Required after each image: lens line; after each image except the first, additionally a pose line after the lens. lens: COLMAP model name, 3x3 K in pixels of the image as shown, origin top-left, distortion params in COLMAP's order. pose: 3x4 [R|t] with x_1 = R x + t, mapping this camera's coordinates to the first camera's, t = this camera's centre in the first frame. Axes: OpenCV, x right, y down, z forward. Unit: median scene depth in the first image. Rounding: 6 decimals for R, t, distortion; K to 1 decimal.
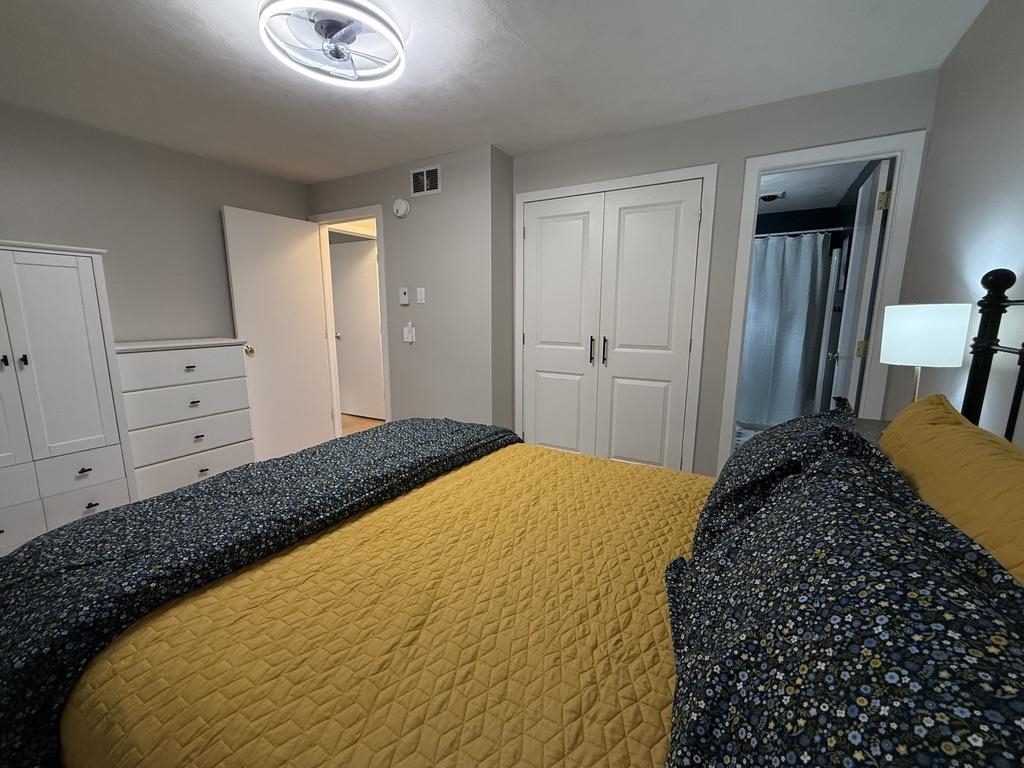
lens RADIAL K [[423.9, 0, 512.9], [0, 423.9, 384.6], [0, 0, 1]] dist [0.003102, -0.000834]
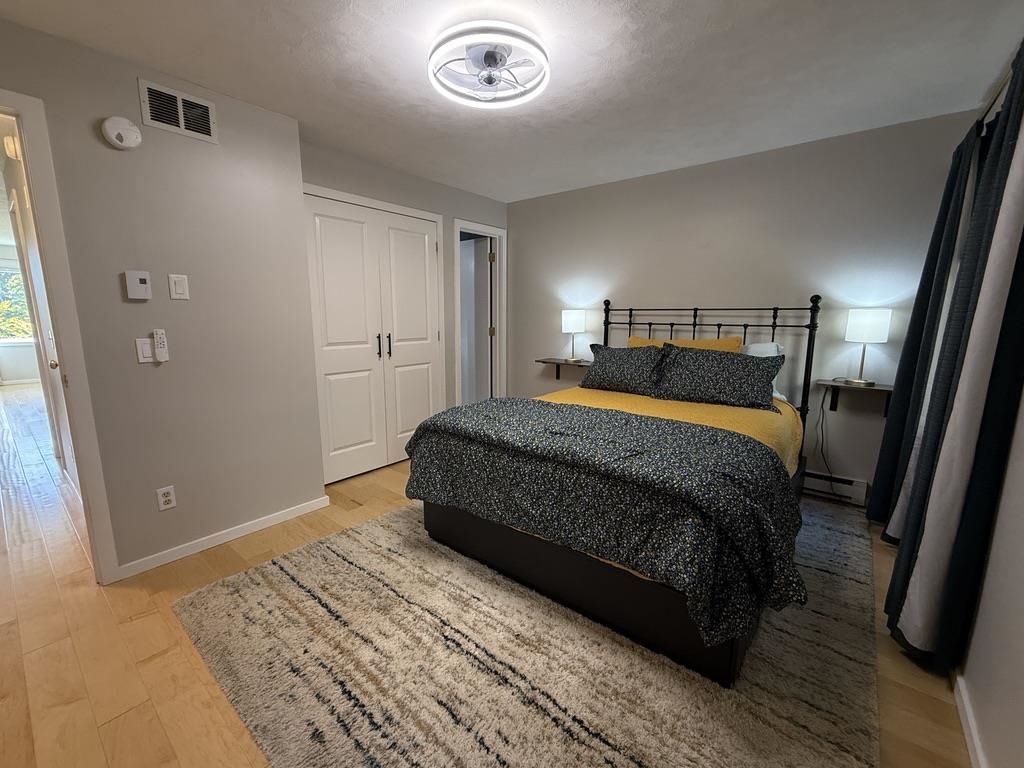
lens RADIAL K [[423.9, 0, 512.9], [0, 423.9, 384.6], [0, 0, 1]] dist [0.003102, -0.000834]
pose [[0.159999, -0.166081, 0.973045, -1.091041], [0.165742, 0.976270, 0.139378, -0.099612], [-0.973103, 0.138975, 0.183729, 0.572836]]
